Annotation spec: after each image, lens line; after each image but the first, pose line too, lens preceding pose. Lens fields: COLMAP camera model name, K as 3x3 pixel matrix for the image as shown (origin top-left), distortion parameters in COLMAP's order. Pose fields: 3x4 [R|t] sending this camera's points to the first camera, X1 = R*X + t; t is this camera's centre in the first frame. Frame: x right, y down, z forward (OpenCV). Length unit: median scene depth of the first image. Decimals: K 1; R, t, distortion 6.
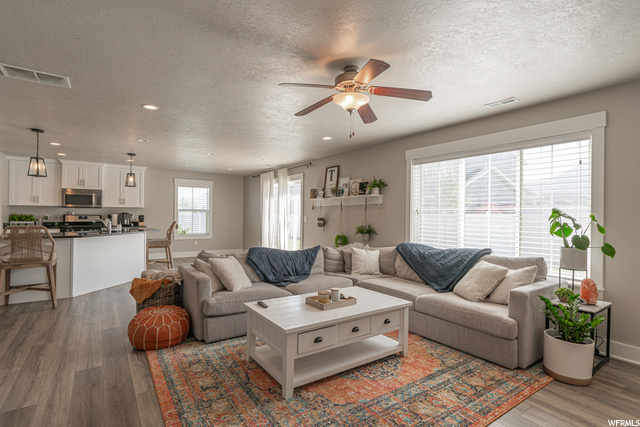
lens RADIAL K [[320.0, 0, 320.0], [0, 320.0, 213.5], [0, 0, 1]] dist [-0.000984, 0.000978]
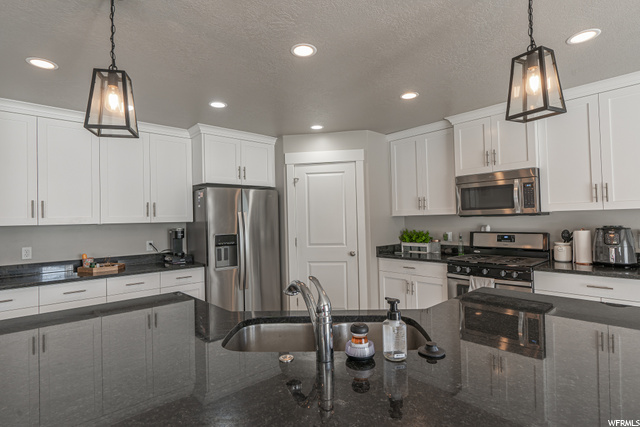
lens RADIAL K [[326.2, 0, 320.0], [0, 326.2, 213.5], [0, 0, 1]] dist [-0.000582, 0.001020]
pose [[0.126659, -0.032642, -0.991409, -0.631259], [0.029231, 0.999147, -0.029163, -0.029171], [0.991516, -0.025287, 0.127505, 1.320774]]
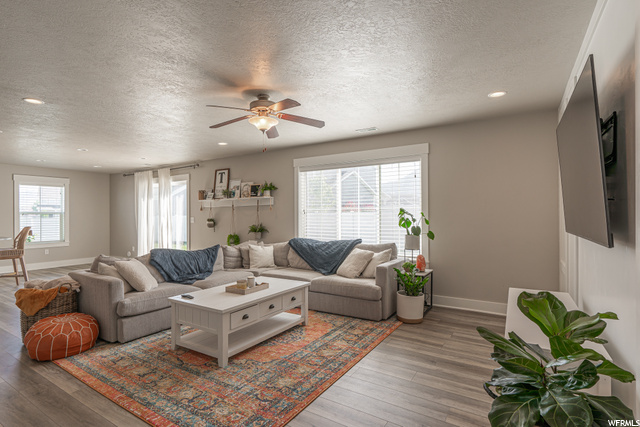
lens RADIAL K [[326.2, 0, 320.0], [0, 326.2, 213.5], [0, 0, 1]] dist [-0.000582, 0.001020]
pose [[0.921982, -0.016227, 0.386893, -0.128246], [0.015798, 0.999866, 0.004289, -0.003041], [-0.386911, 0.002158, 0.922115, -0.158546]]
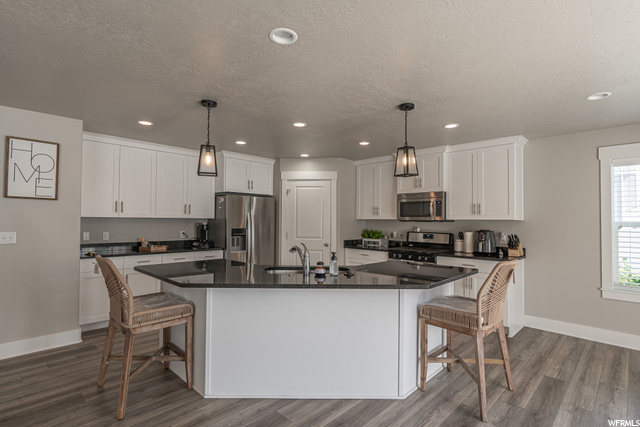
lens RADIAL K [[320.0, 0, 320.0], [0, 320.0, 213.5], [0, 0, 1]] dist [-0.000984, 0.000978]
pose [[0.179482, -0.029438, -0.983321, -0.257144], [-0.003182, 0.999530, -0.030504, -0.025384], [0.983756, 0.008604, 0.179304, 1.265979]]
